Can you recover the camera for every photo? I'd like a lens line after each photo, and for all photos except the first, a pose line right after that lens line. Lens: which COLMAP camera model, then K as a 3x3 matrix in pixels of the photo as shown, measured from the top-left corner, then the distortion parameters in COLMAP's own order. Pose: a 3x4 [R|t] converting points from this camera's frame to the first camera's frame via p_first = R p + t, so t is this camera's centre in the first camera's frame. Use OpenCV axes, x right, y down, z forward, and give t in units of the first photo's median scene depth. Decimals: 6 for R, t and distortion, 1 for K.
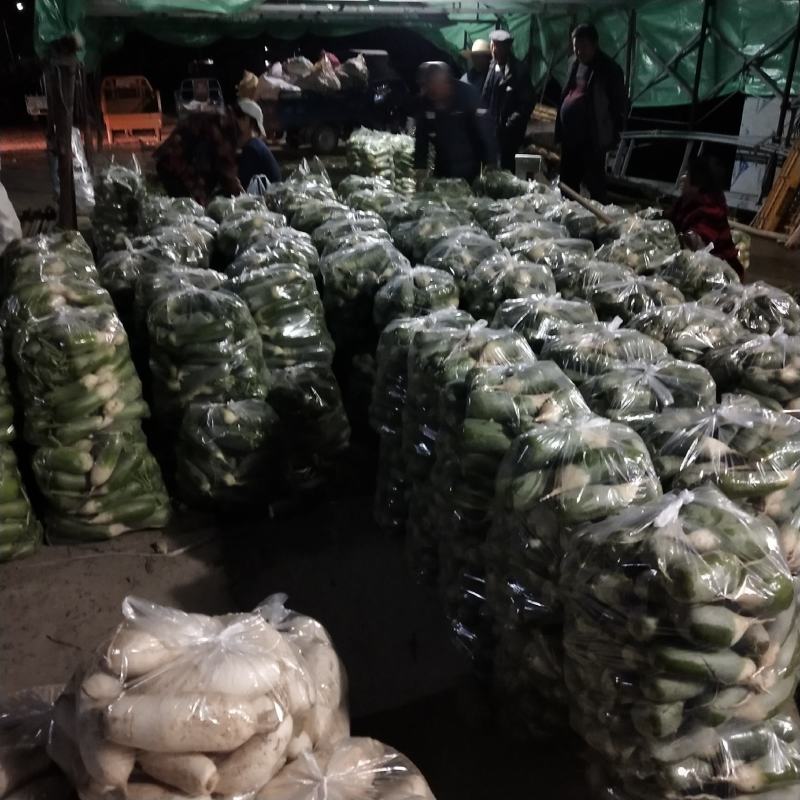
lens RADIAL K [[832.7, 0, 395.7], [0, 832.7, 394.7], [0, 0, 1]] dist [-0.004335, 0.000000]
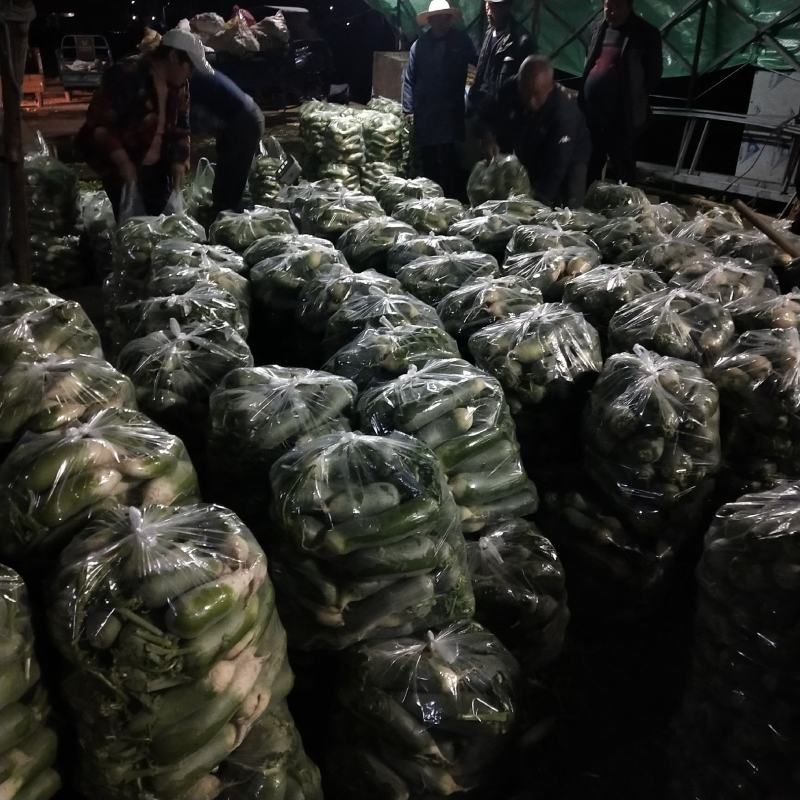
lens RADIAL K [[832.7, 0, 404.3], [0, 832.7, 405.6], [0, 0, 1]] dist [-0.004335, 0.000000]
pose [[0.989078, -0.042642, 0.141090, -0.097925], [0.035184, 0.997870, 0.054933, -0.060964], [-0.143131, -0.049369, 0.988472, 0.152595]]
